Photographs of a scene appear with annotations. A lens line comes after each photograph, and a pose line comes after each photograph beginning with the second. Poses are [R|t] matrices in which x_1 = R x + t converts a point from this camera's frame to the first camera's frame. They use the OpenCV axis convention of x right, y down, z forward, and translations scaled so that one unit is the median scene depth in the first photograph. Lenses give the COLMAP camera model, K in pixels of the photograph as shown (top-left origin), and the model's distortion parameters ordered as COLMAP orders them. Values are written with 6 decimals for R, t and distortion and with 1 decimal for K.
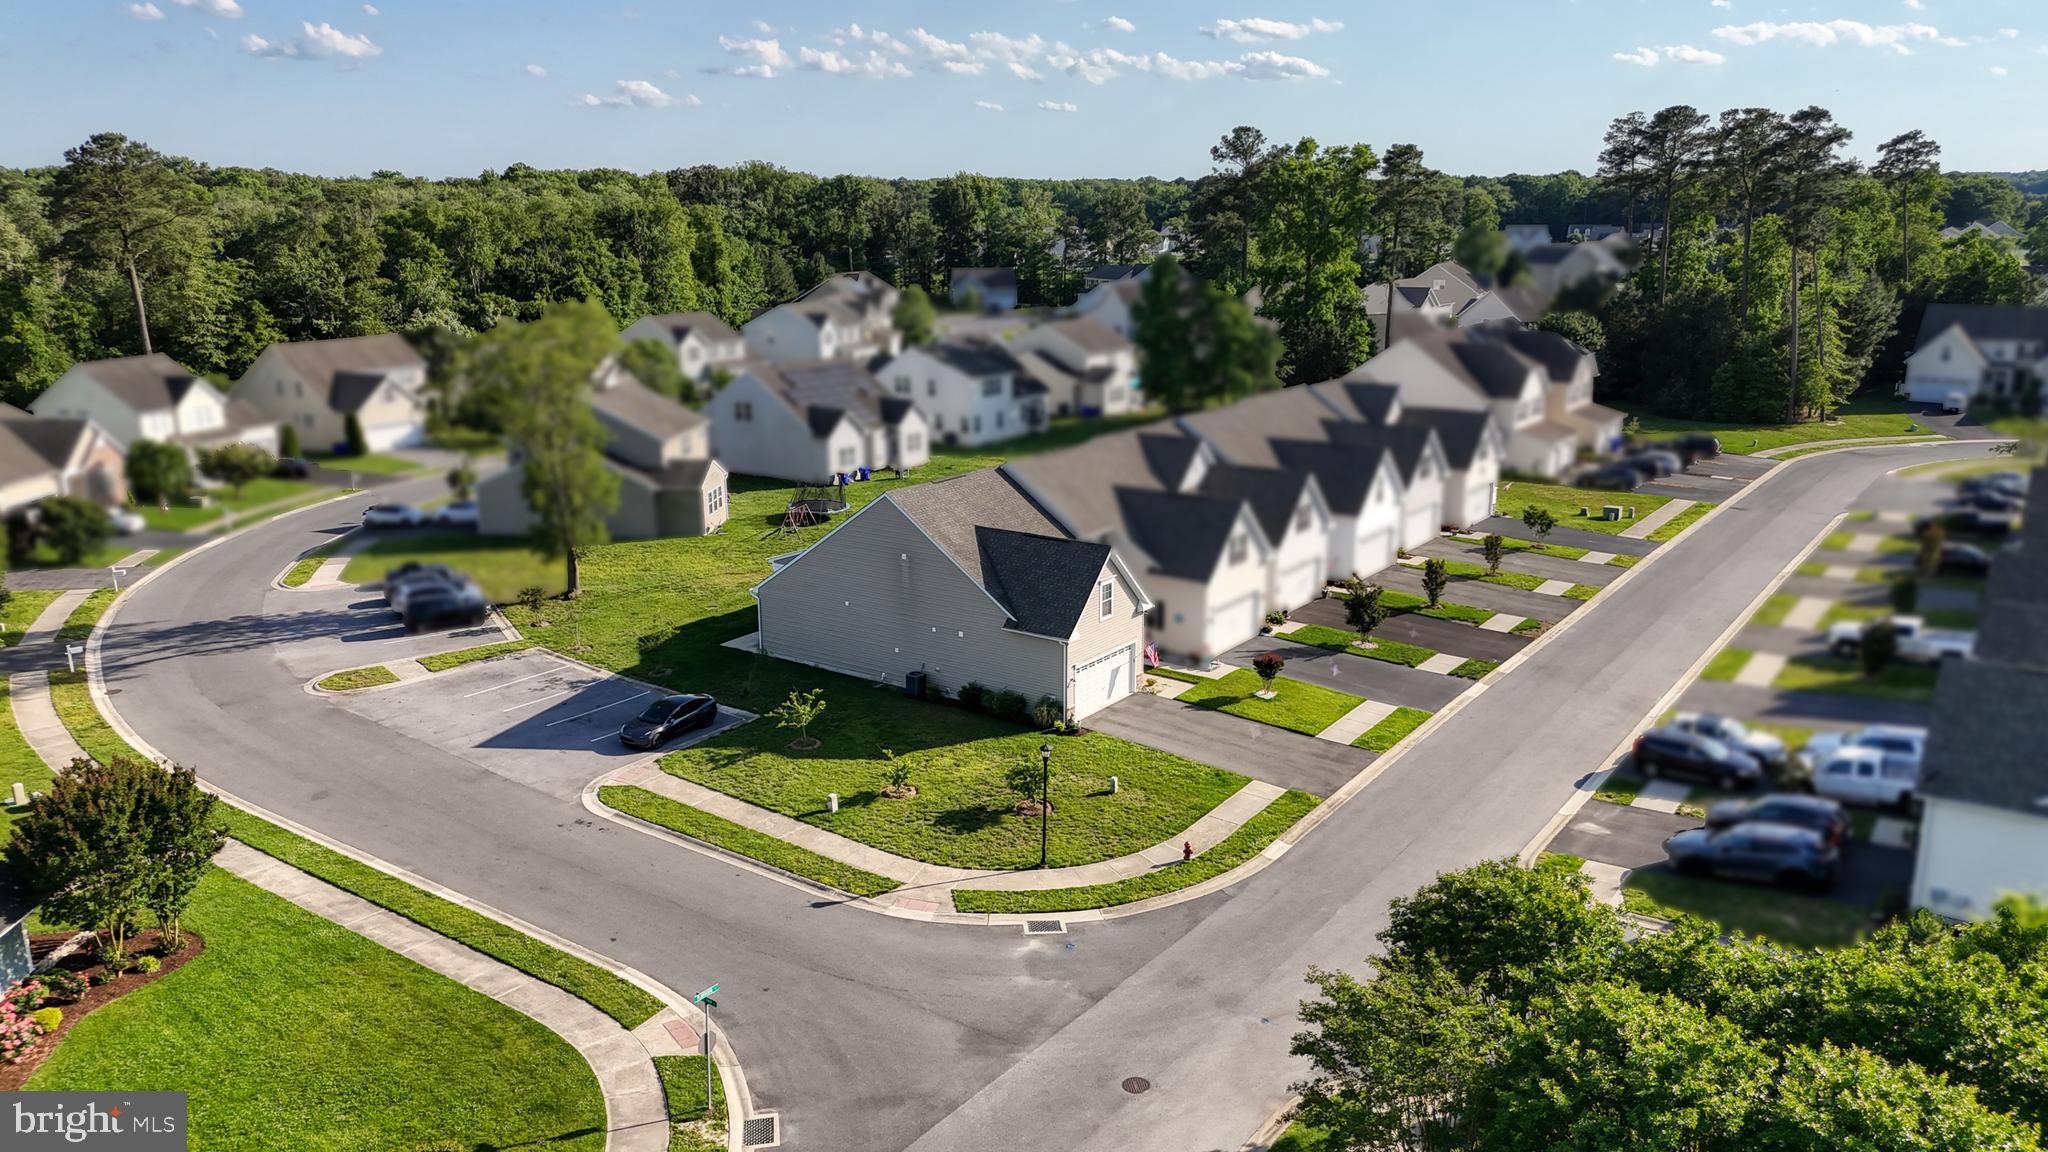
lens RADIAL K [[1525.6, 0, 1028.6], [0, 1525.6, 573.6], [0, 0, 1]] dist [0.045376, -0.025606]
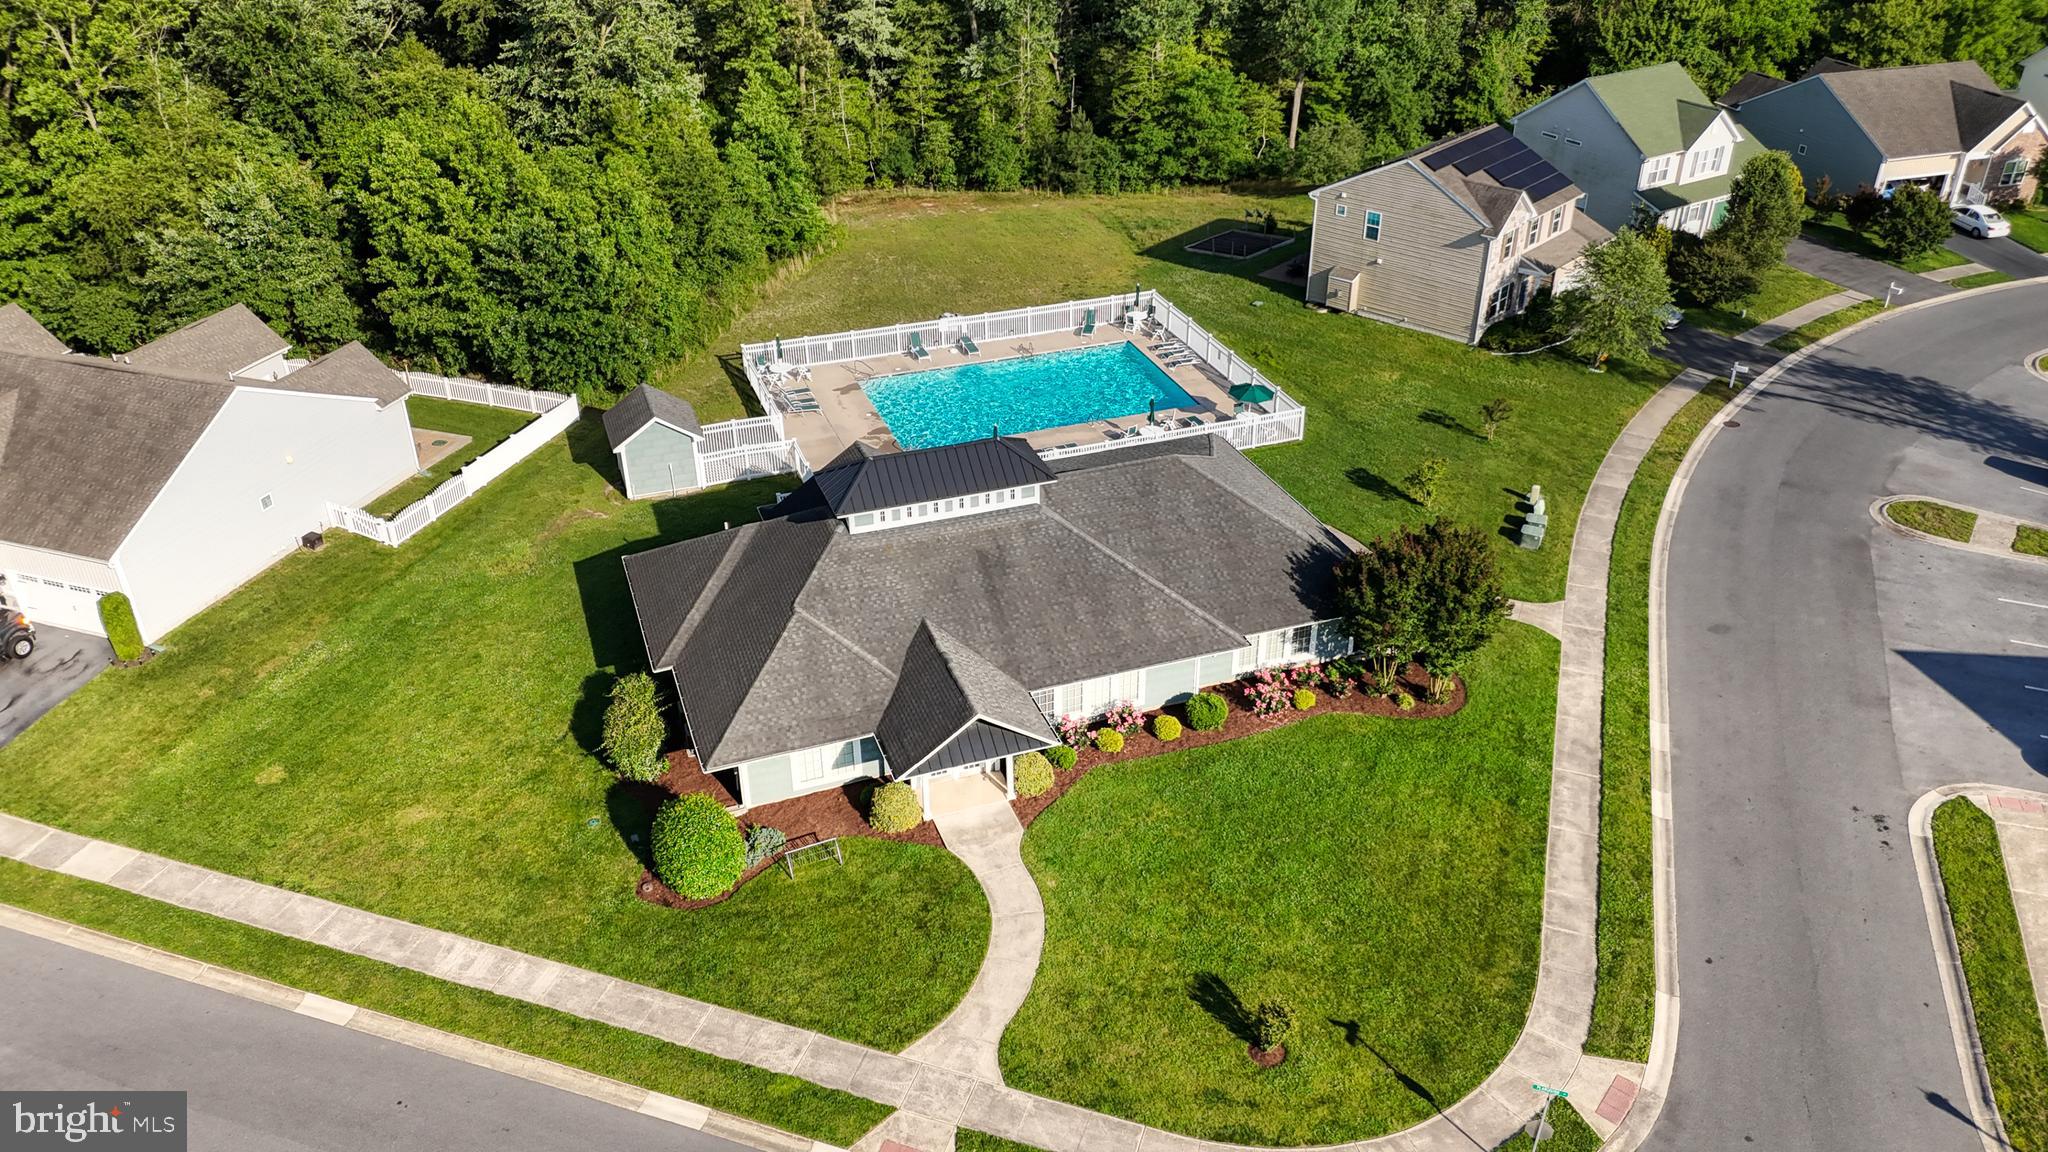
lens RADIAL K [[1525.6, 0, 1023.7], [0, 1525.6, 576.6], [0, 0, 1]] dist [0.045376, -0.025606]
pose [[0.282697, 0.489864, -0.824691, 0.177083], [-0.223253, 0.869752, 0.440101, -0.187669], [0.932867, 0.059700, 0.355241, 0.209852]]
